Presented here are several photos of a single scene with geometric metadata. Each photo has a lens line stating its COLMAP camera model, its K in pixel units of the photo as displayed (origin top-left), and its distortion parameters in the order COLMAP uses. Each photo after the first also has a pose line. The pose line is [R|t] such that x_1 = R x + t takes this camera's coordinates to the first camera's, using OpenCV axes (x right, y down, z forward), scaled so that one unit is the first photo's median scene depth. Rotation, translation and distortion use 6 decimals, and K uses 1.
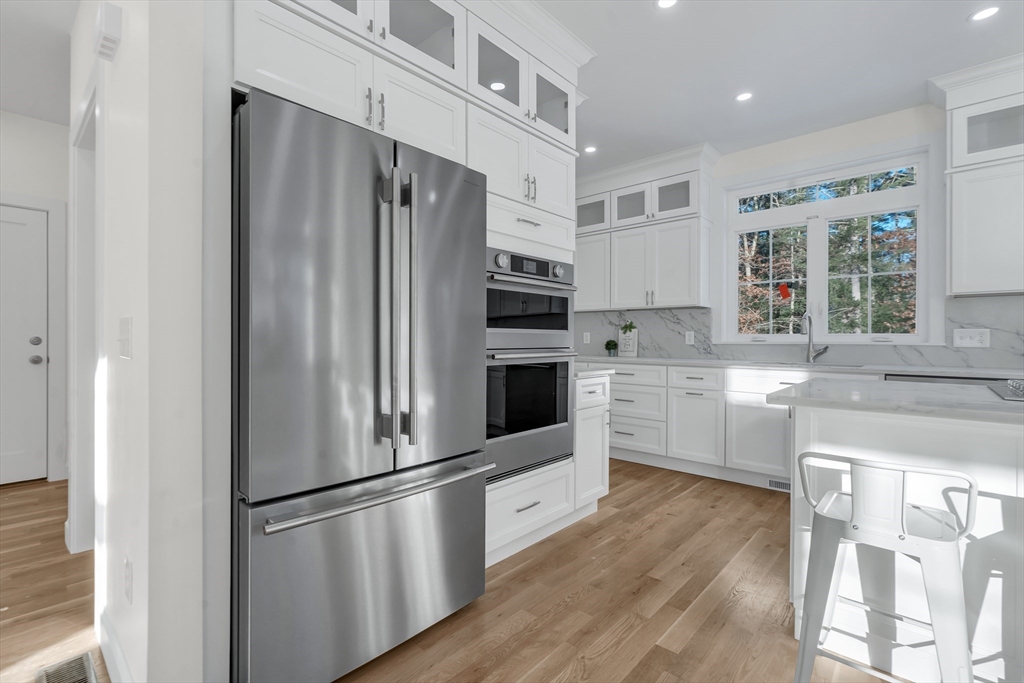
lens RADIAL K [[465.7, 0, 514.1], [0, 465.7, 338.7], [0, 0, 1]] dist [0.000408, 0.000171]
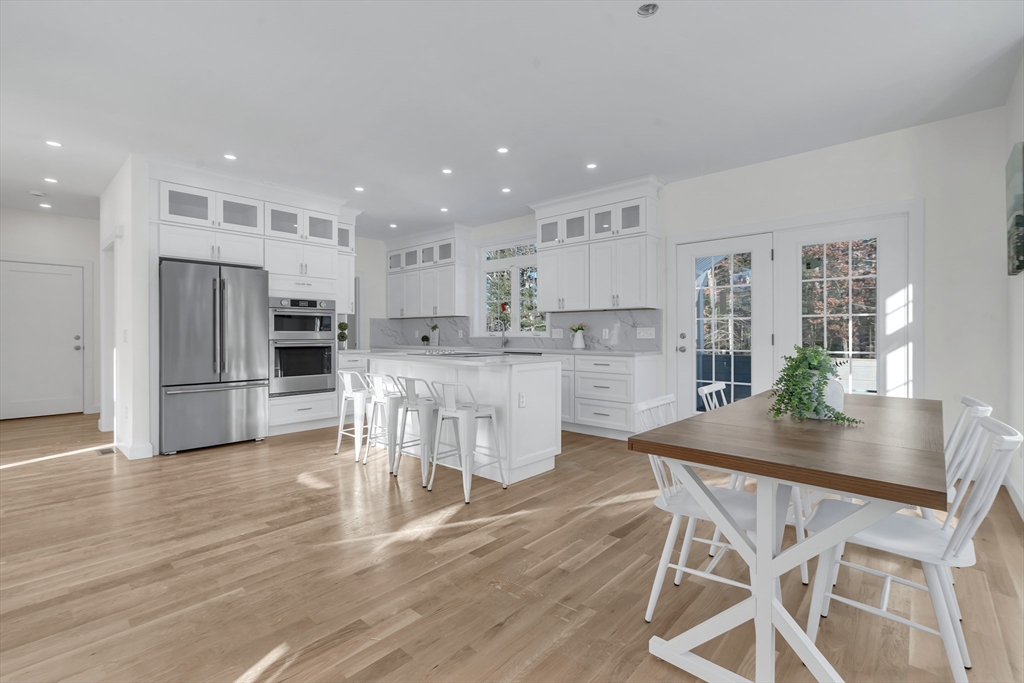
lens RADIAL K [[460.8, 0, 511.0], [0, 460.8, 335.6], [0, 0, 1]] dist [-0.001291, 0.000591]
pose [[0.999987, -0.004825, 0.001353, 0.763906], [0.004821, 0.999983, 0.003336, -0.000869], [-0.001369, -0.003330, 0.999994, -0.916486]]
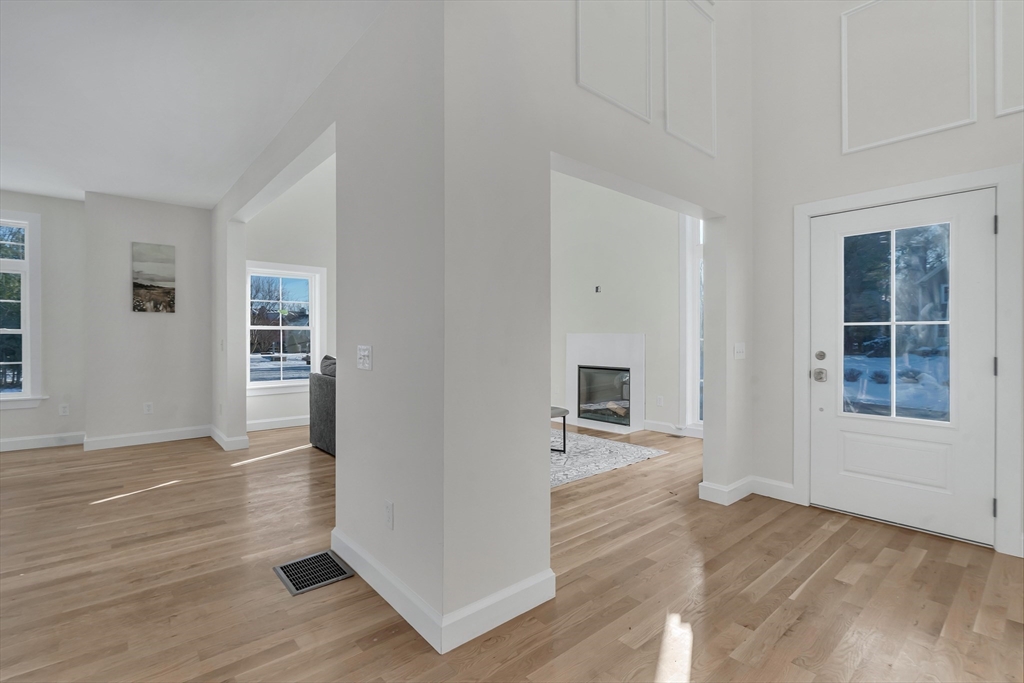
lens RADIAL K [[469.2, 0, 505.3], [0, 469.2, 338.4], [0, 0, 1]] dist [-0.000554, 0.000188]
pose [[-0.992325, -0.003509, 0.123606, -0.562630], [-0.003211, 0.999991, 0.002614, -0.034102], [-0.123614, 0.002197, -0.992328, 0.535163]]
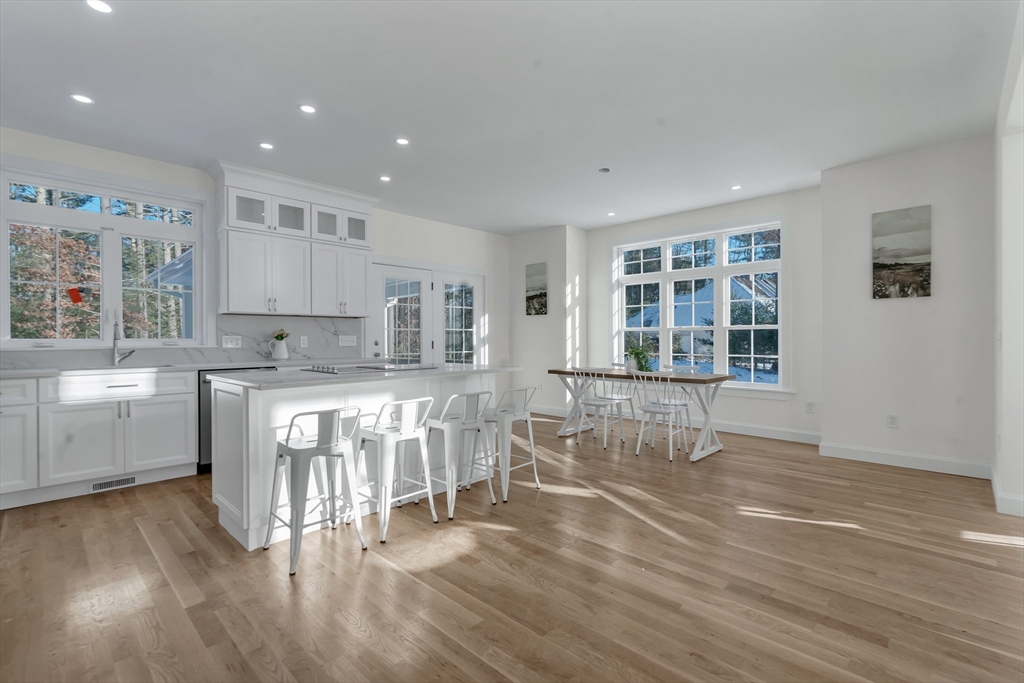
lens RADIAL K [[460.2, 0, 496.6], [0, 460.2, 341.2], [0, 0, 1]] dist [-0.004045, -0.000351]
pose [[0.048376, -0.010089, 0.998778, -0.430641], [0.003173, 0.999945, 0.009947, -0.015588], [-0.998824, 0.002688, 0.048406, 0.082498]]
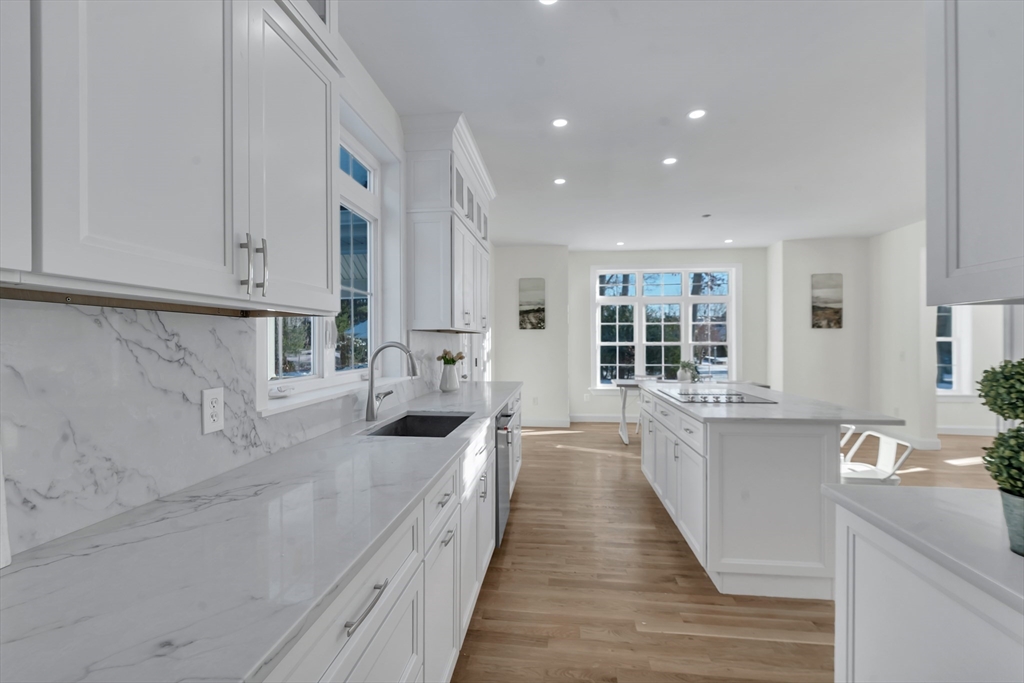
lens RADIAL K [[460.8, 0, 511.0], [0, 460.8, 335.6], [0, 0, 1]] dist [-0.001291, 0.000591]
pose [[-0.579861, 0.016398, 0.814550, 0.032297], [-0.001218, 0.999779, -0.020994, -0.042171], [-0.814714, -0.013166, -0.579713, 1.357300]]
